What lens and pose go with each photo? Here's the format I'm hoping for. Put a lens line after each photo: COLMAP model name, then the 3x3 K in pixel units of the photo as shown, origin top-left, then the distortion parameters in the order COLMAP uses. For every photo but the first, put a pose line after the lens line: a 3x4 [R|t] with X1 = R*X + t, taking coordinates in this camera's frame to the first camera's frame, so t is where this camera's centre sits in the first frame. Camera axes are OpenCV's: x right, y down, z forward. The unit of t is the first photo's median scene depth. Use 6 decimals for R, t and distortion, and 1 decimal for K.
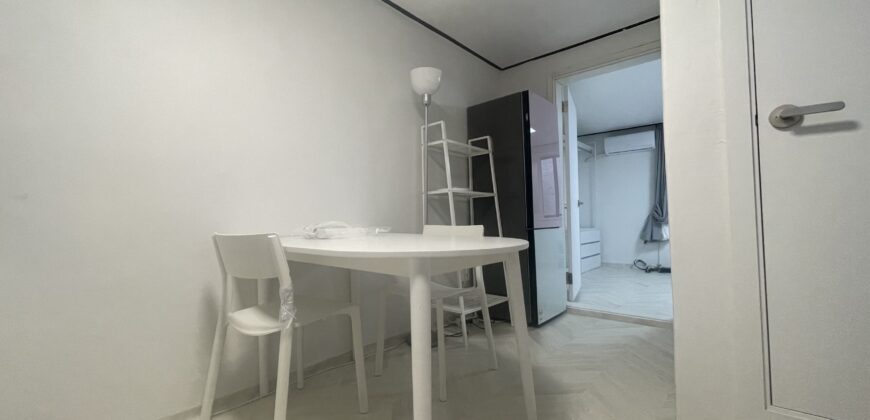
lens RADIAL K [[351.8, 0, 435.0], [0, 351.8, 210.0], [0, 0, 1]] dist [-0.001604, -0.000250]
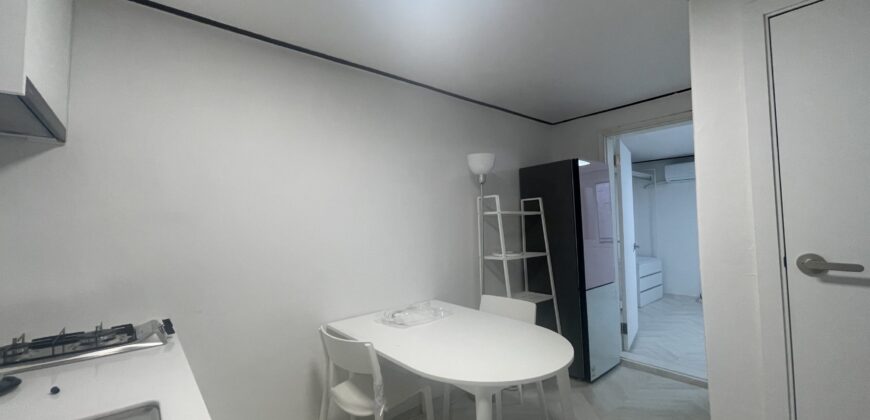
lens RADIAL K [[351.8, 0, 435.0], [0, 351.8, 210.0], [0, 0, 1]] dist [-0.001604, -0.000250]
pose [[0.989026, -0.013358, -0.147134, -0.007900], [0.012448, 0.999897, -0.007100, -0.188765], [0.147213, 0.005191, 0.989091, -0.118474]]
